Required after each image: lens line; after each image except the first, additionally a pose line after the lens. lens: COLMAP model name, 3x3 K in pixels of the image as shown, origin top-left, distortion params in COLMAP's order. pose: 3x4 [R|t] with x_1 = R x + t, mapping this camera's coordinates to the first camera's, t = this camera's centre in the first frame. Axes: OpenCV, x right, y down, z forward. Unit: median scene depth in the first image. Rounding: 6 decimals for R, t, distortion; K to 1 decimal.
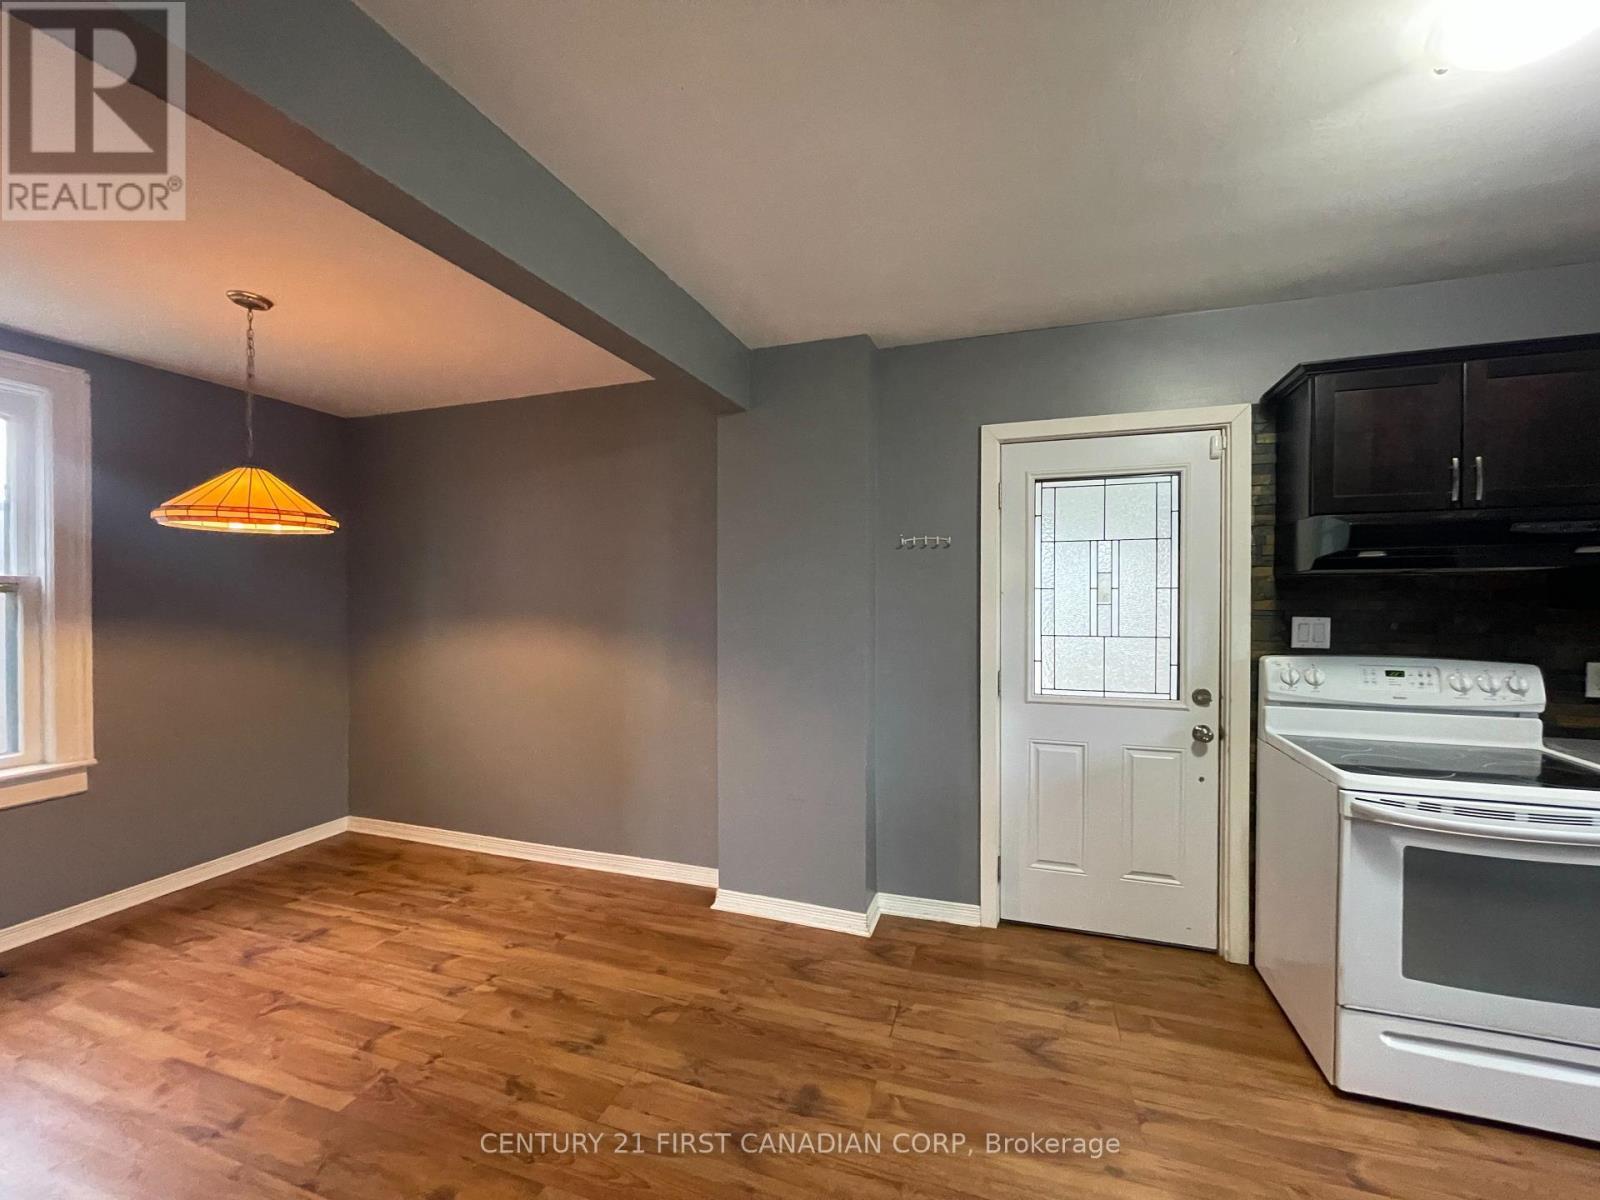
lens RADIAL K [[649.7, 0, 797.0], [0, 649.7, 601.4], [0, 0, 1]] dist [-0.010080, 0.004121]
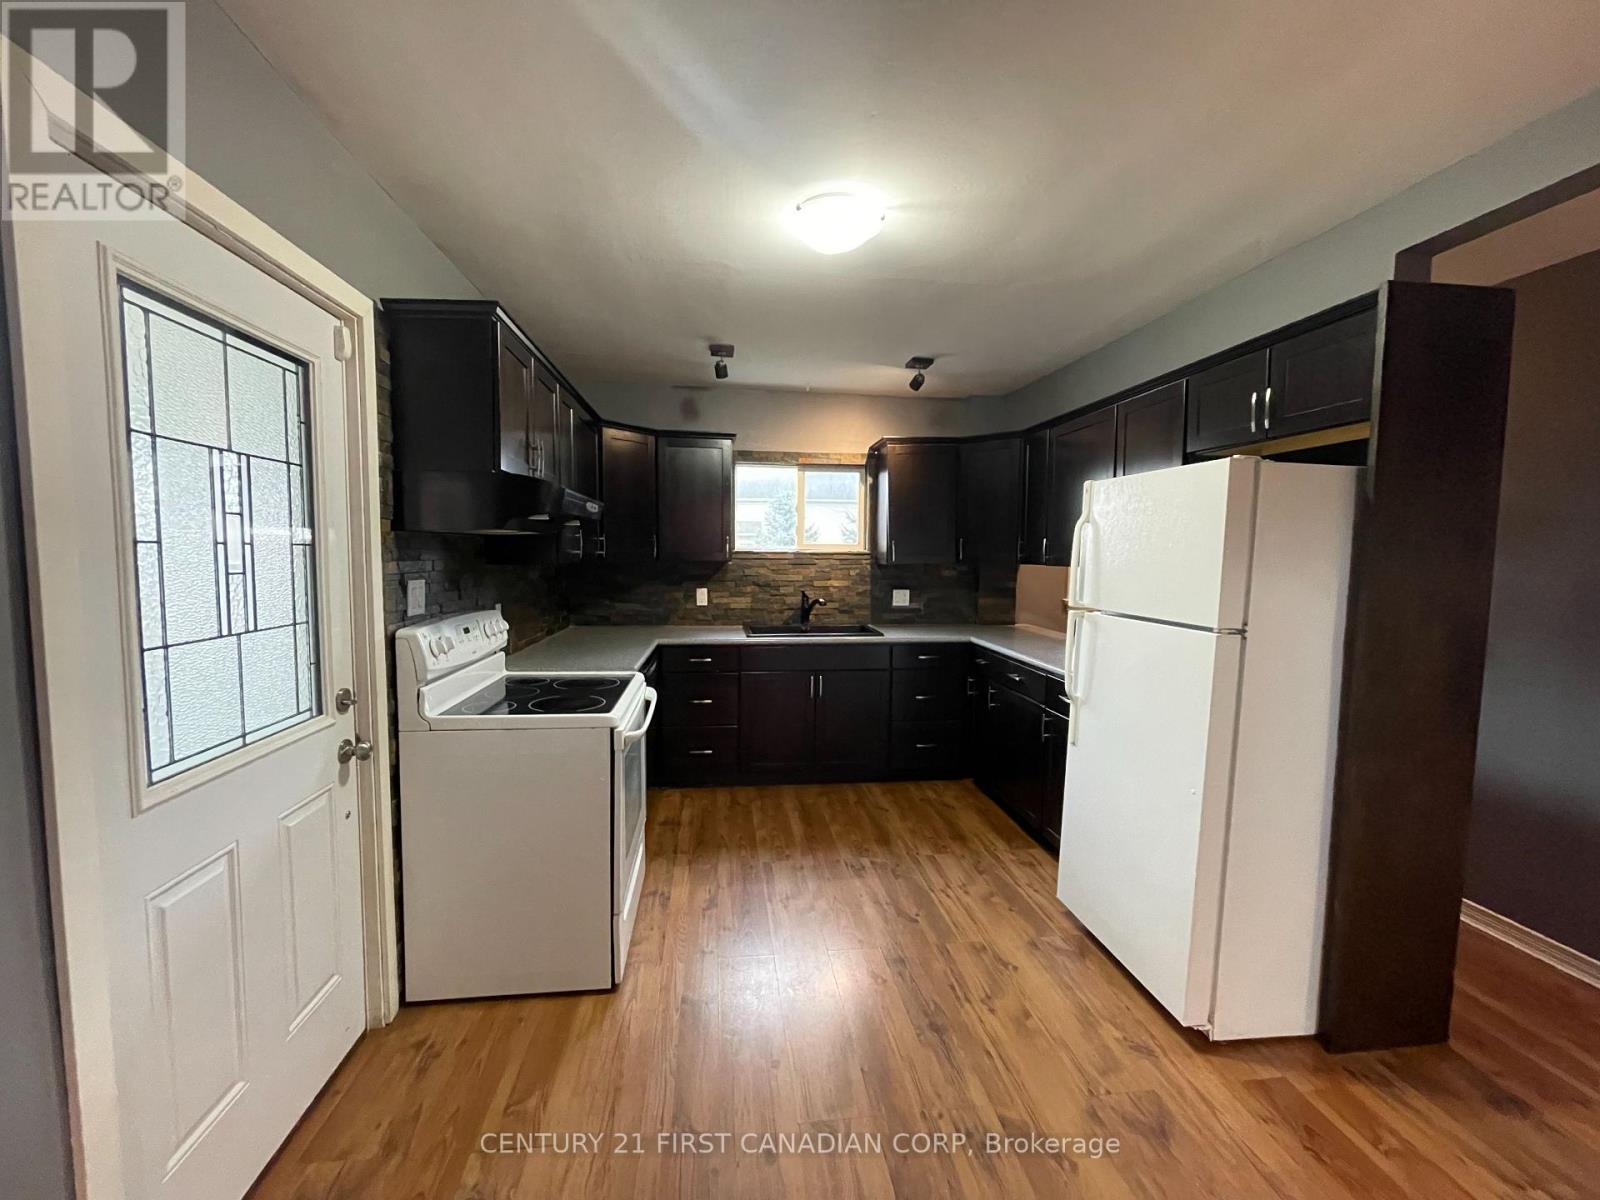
lens RADIAL K [[649.7, 0, 797.0], [0, 649.7, 601.4], [0, 0, 1]] dist [-0.010080, 0.004121]
pose [[-0.435158, -0.069003, 0.897706, -0.235373], [0.001804, 0.996990, 0.077509, -0.014774], [-0.900352, 0.035348, -0.433724, 0.956064]]
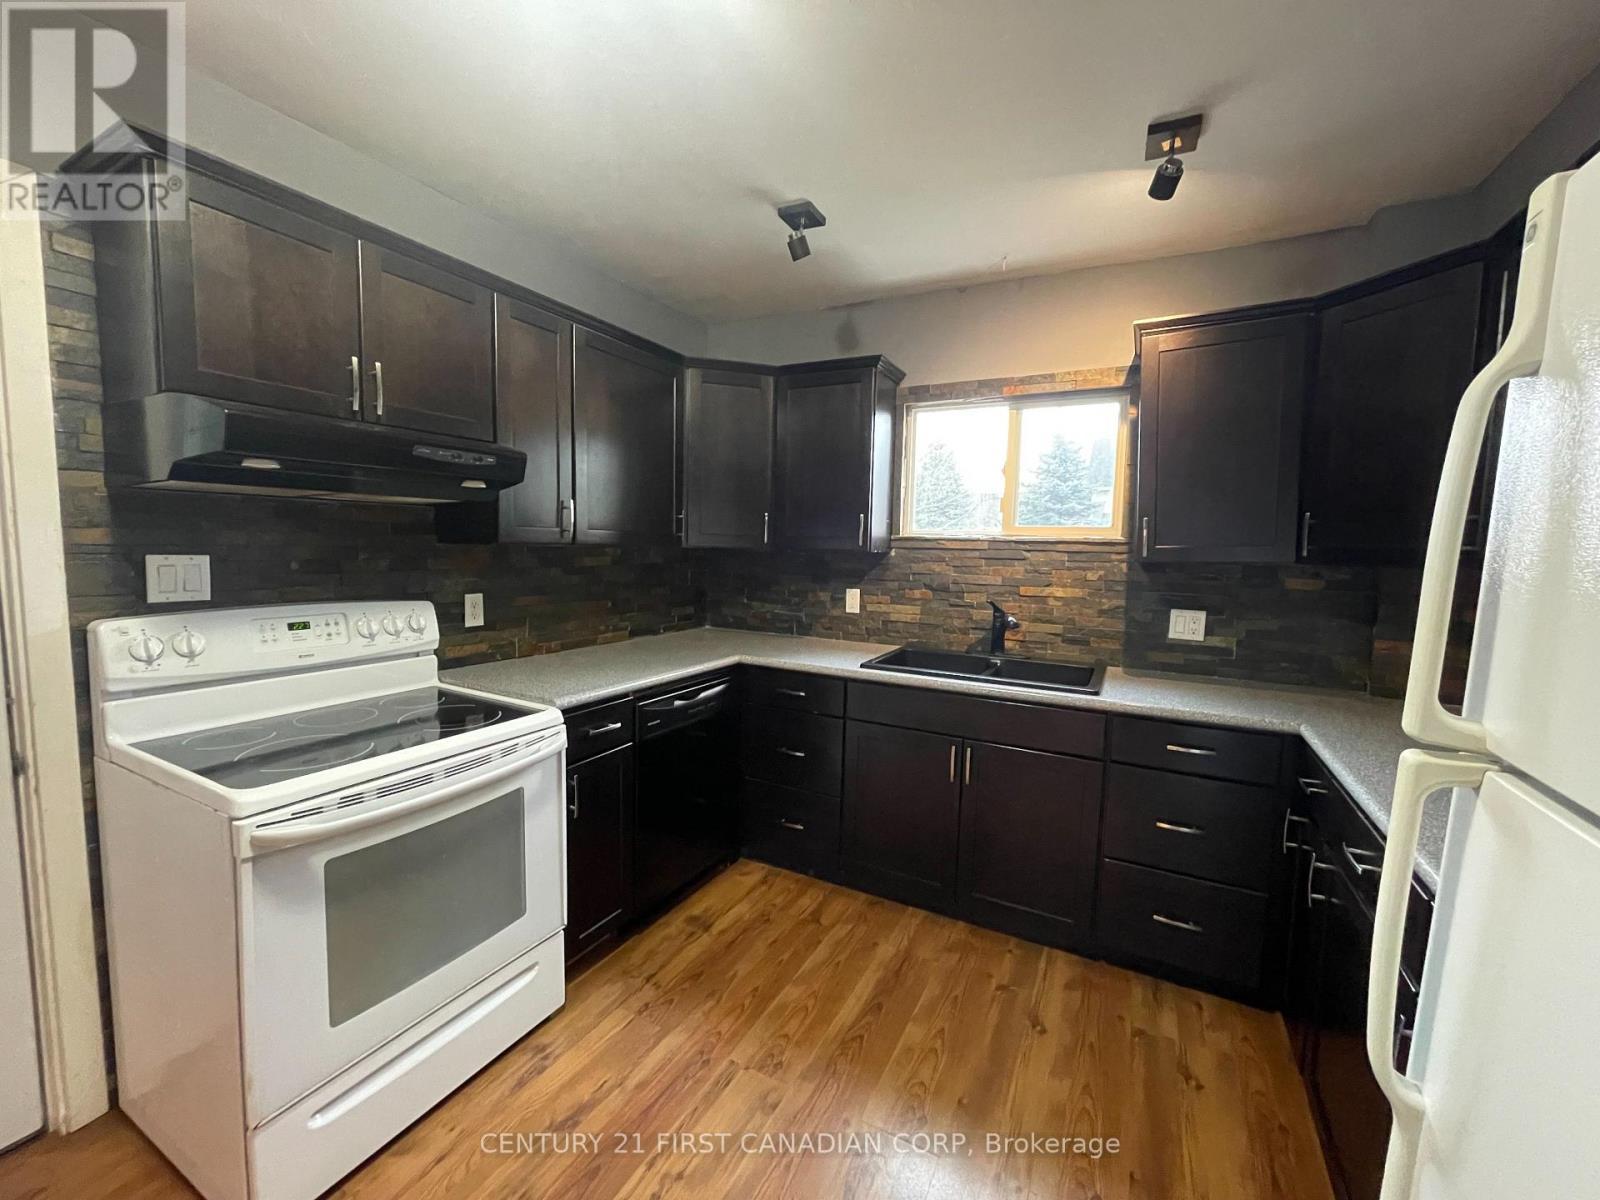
lens RADIAL K [[649.7, 0, 797.0], [0, 649.7, 601.4], [0, 0, 1]] dist [-0.010080, 0.004121]
pose [[0.161653, -0.082240, 0.983415, 0.248875], [-0.014095, 0.996227, 0.085629, 0.005998], [-0.986747, -0.027704, 0.159884, 0.273314]]
